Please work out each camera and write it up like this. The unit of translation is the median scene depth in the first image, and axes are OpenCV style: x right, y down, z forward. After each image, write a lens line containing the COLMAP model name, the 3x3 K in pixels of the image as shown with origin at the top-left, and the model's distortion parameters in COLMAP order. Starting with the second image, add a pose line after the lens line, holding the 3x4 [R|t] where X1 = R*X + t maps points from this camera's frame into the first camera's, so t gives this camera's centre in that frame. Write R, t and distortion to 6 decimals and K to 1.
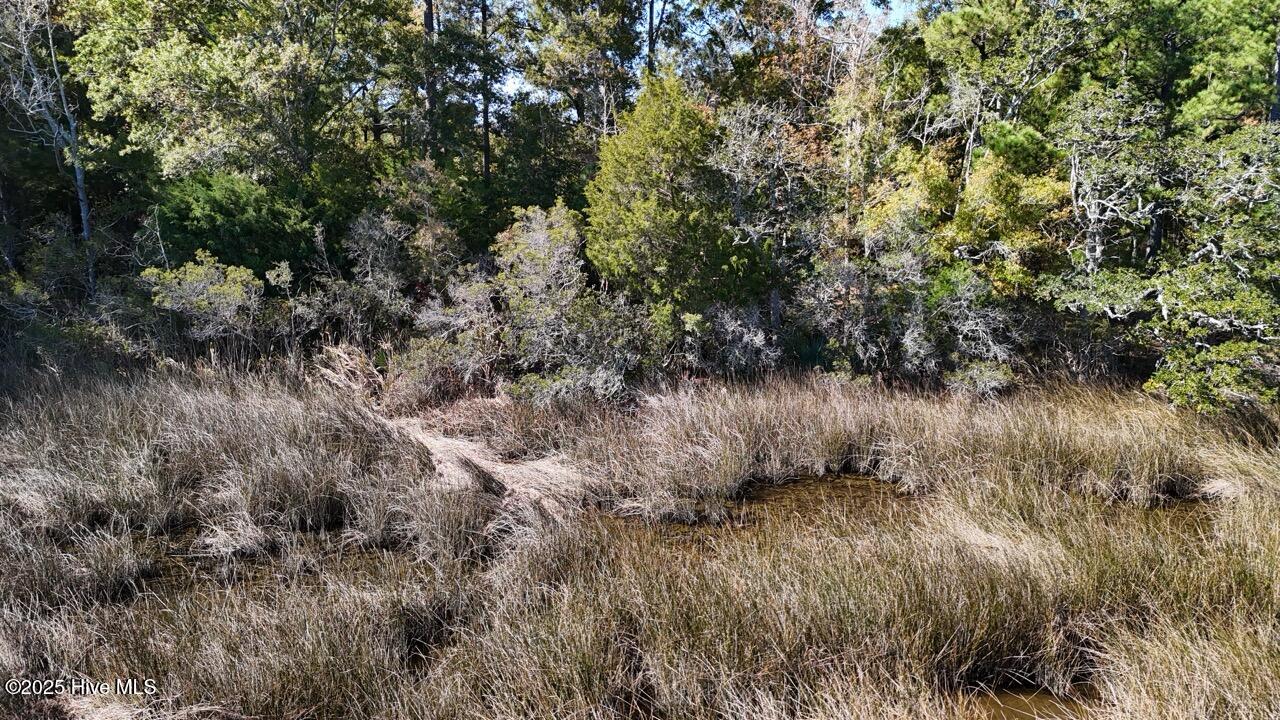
lens RADIAL K [[910.1, 0, 639.5], [0, 910.1, 362.0], [0, 0, 1]] dist [0.030985, -0.053445]
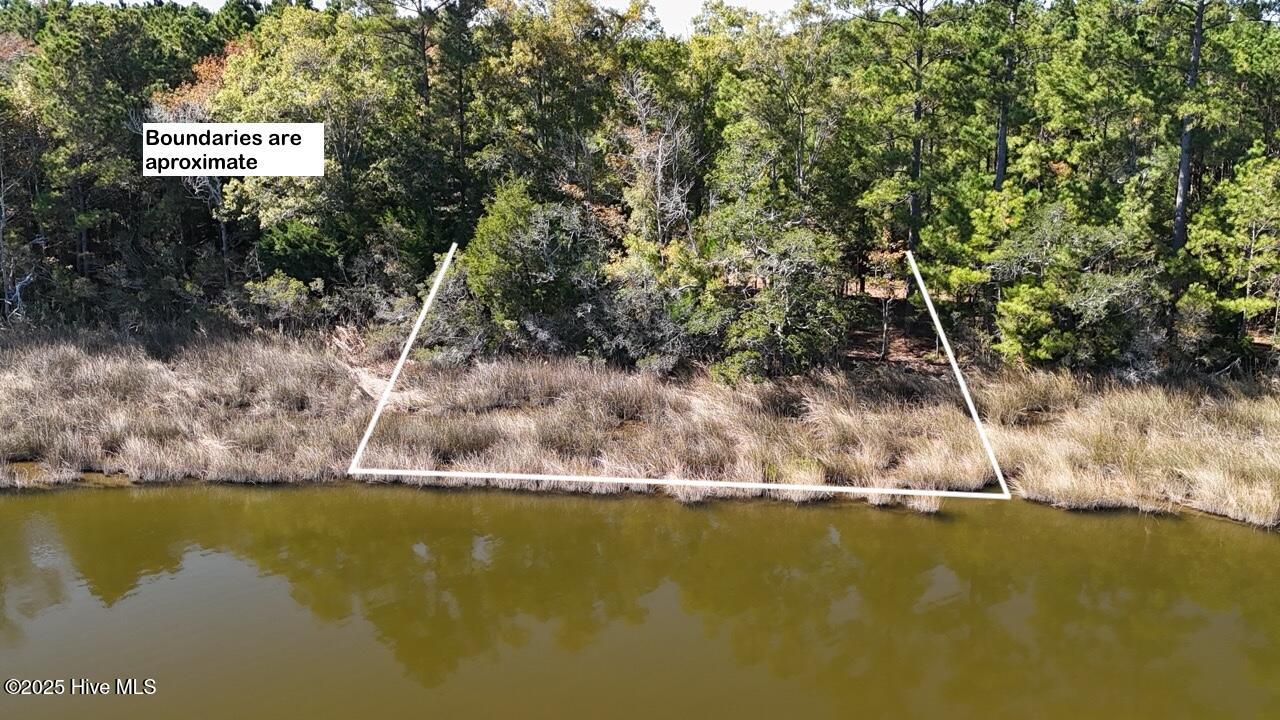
lens RADIAL K [[1209.9, 0, 639.5], [0, 1209.9, 359.2], [0, 0, 1]] dist [0.005545, -0.009784]
pose [[0.971042, 0.056080, -0.232233, 0.793552], [-0.046888, 0.997890, 0.044918, -0.086273], [0.234262, -0.032729, 0.971623, -1.185357]]
